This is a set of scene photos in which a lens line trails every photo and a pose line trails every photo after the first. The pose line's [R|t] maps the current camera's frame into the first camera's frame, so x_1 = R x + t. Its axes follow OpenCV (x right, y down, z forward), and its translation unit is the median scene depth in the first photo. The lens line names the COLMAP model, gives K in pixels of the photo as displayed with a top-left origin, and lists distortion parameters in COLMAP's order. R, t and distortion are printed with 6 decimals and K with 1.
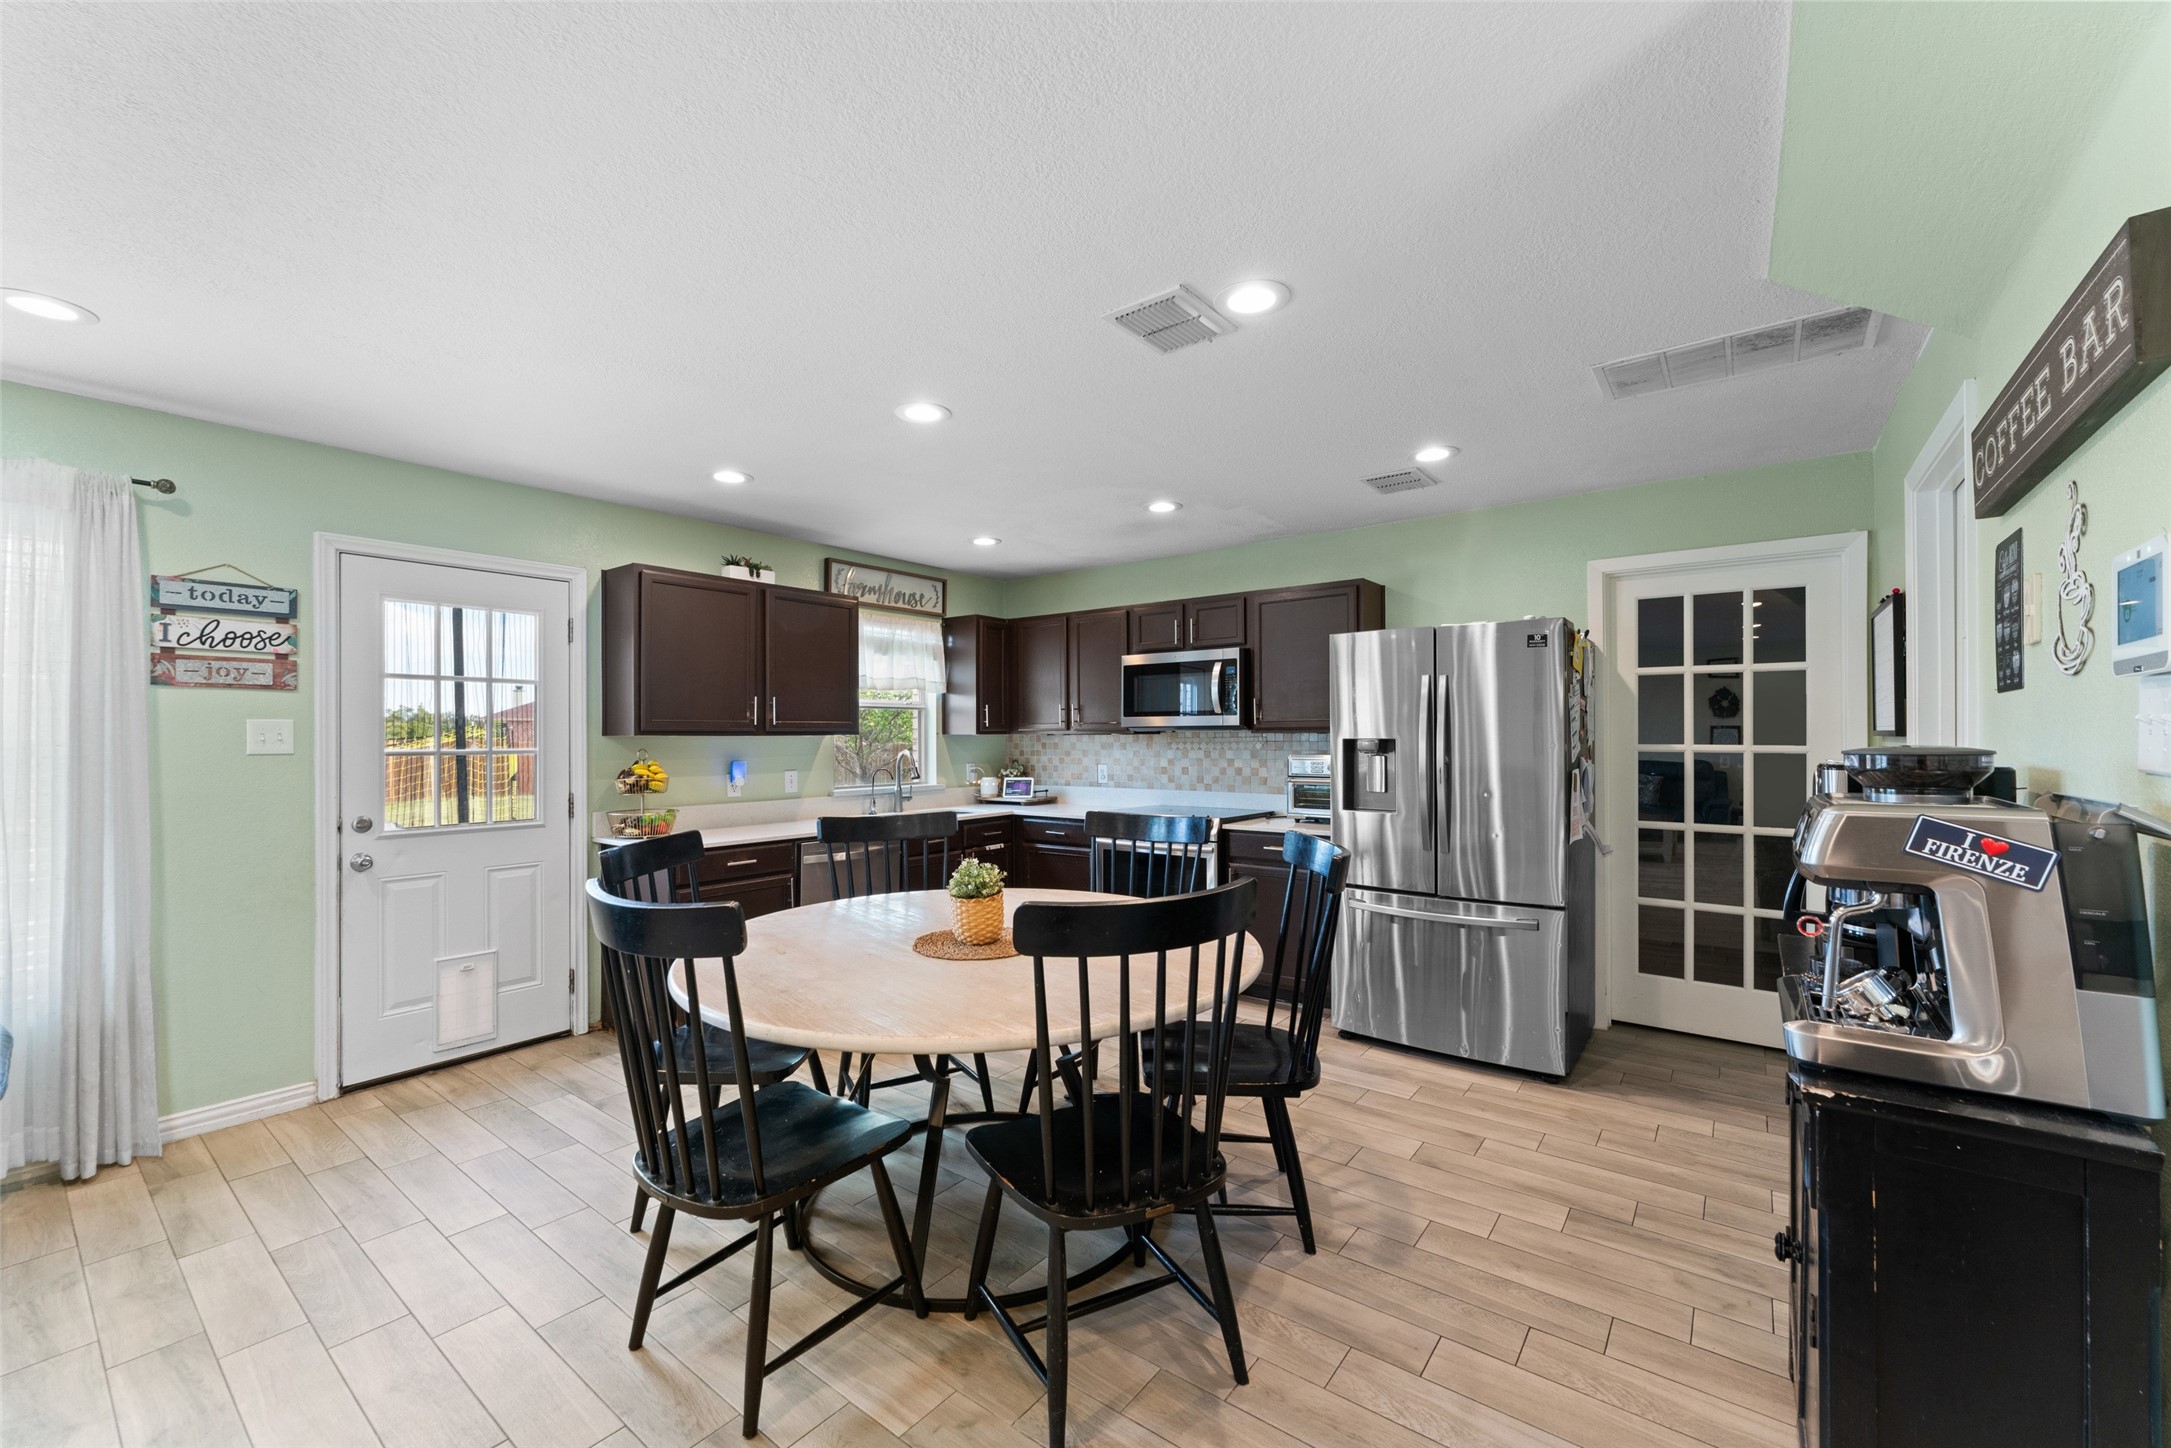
lens RADIAL K [[866.2, 0, 1072.9], [0, 866.2, 735.8], [0, 0, 1]] dist [-0.004100, 0.000863]
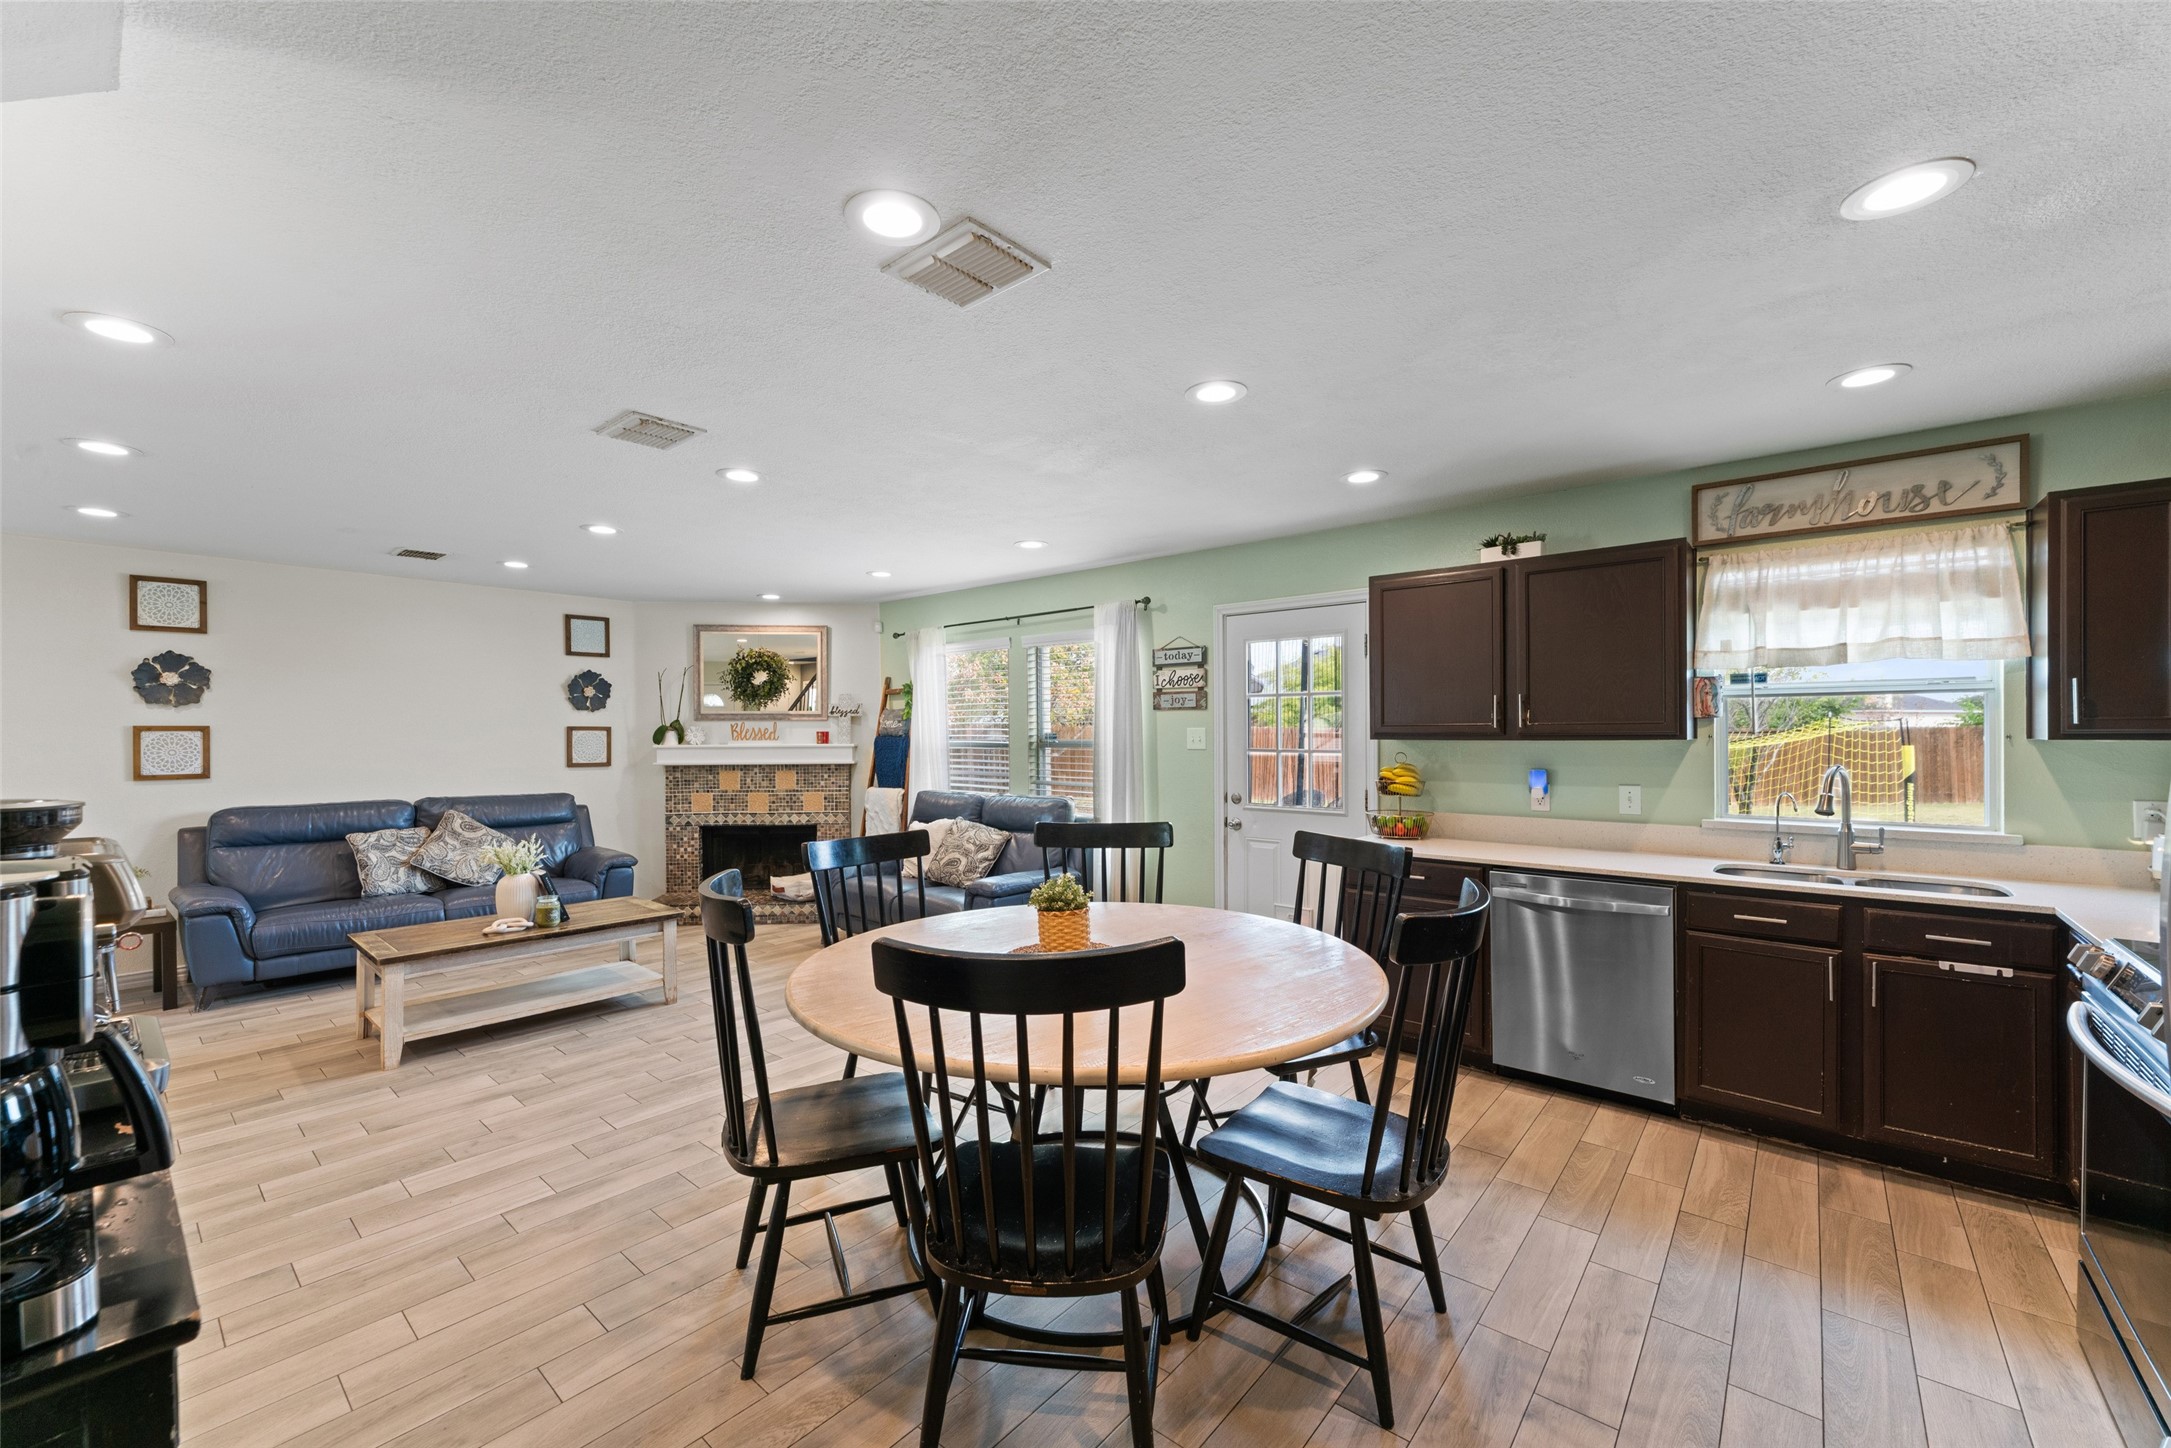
lens RADIAL K [[866.2, 0, 1069.0], [0, 866.2, 736.3], [0, 0, 1]] dist [-0.004100, 0.000863]
pose [[-0.051440, 0.011965, -0.998604, 0.555795], [0.007597, 0.999904, 0.011590, -0.018806], [0.998647, -0.006990, -0.051526, 0.662844]]
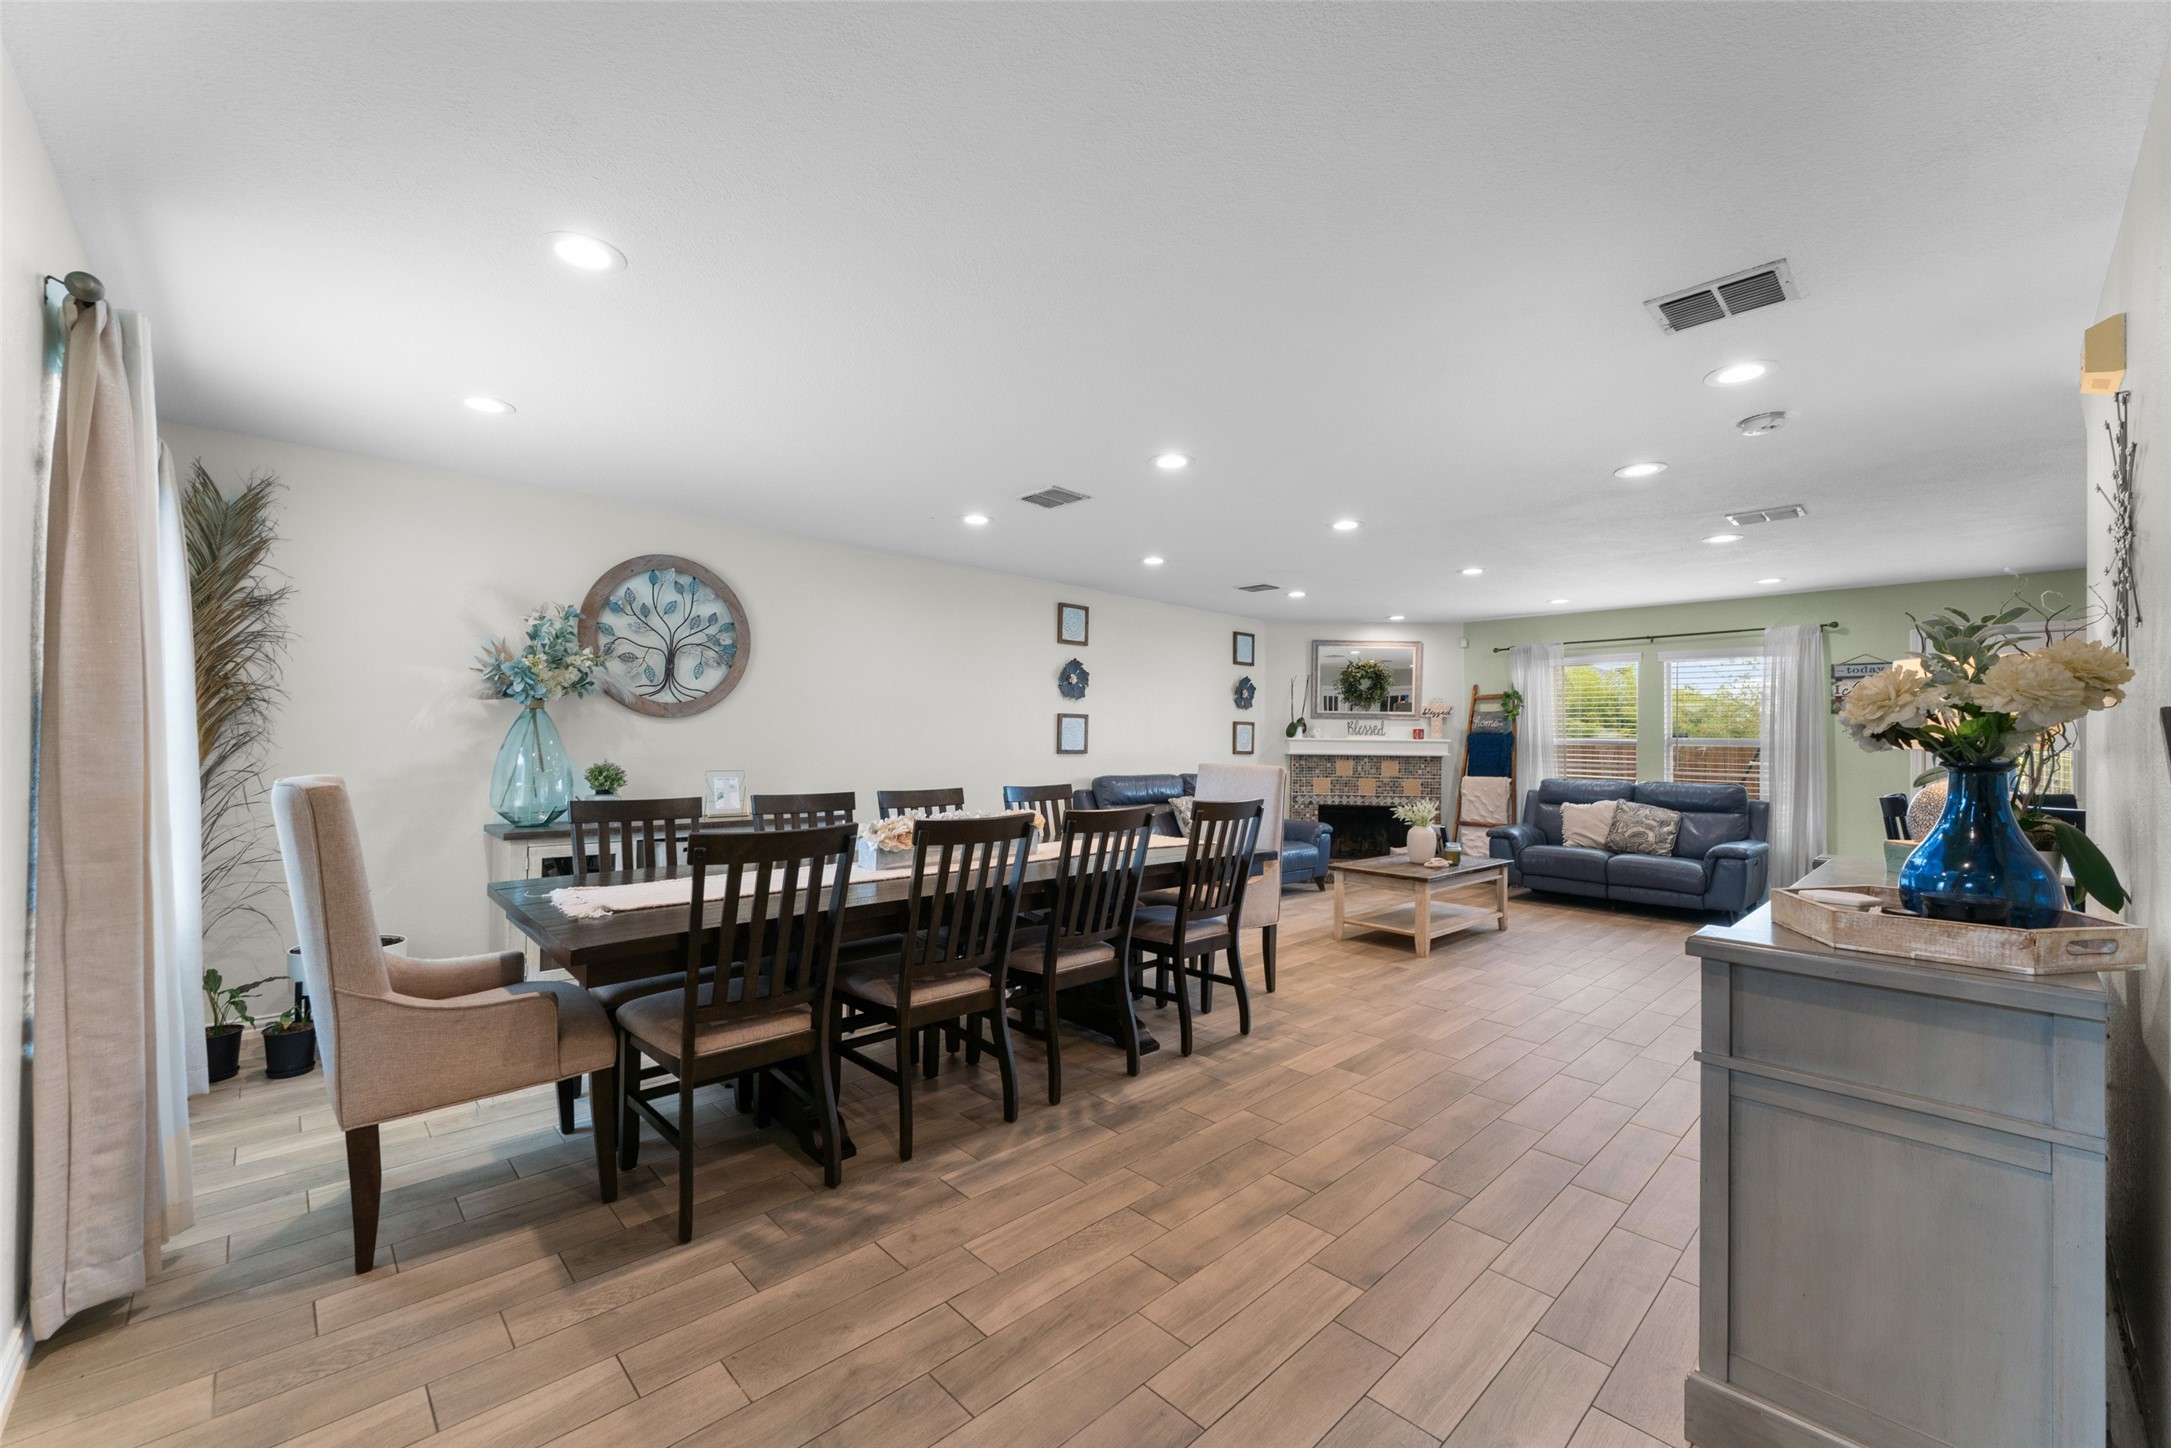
lens RADIAL K [[866.2, 0, 1072.1], [0, 866.2, 732.3], [0, 0, 1]] dist [-0.004100, 0.000863]
pose [[-0.151366, -0.007336, -0.988451, 1.043769], [-0.010310, 0.999930, -0.005842, 0.016310], [0.988424, 0.009306, -0.151431, -0.437574]]
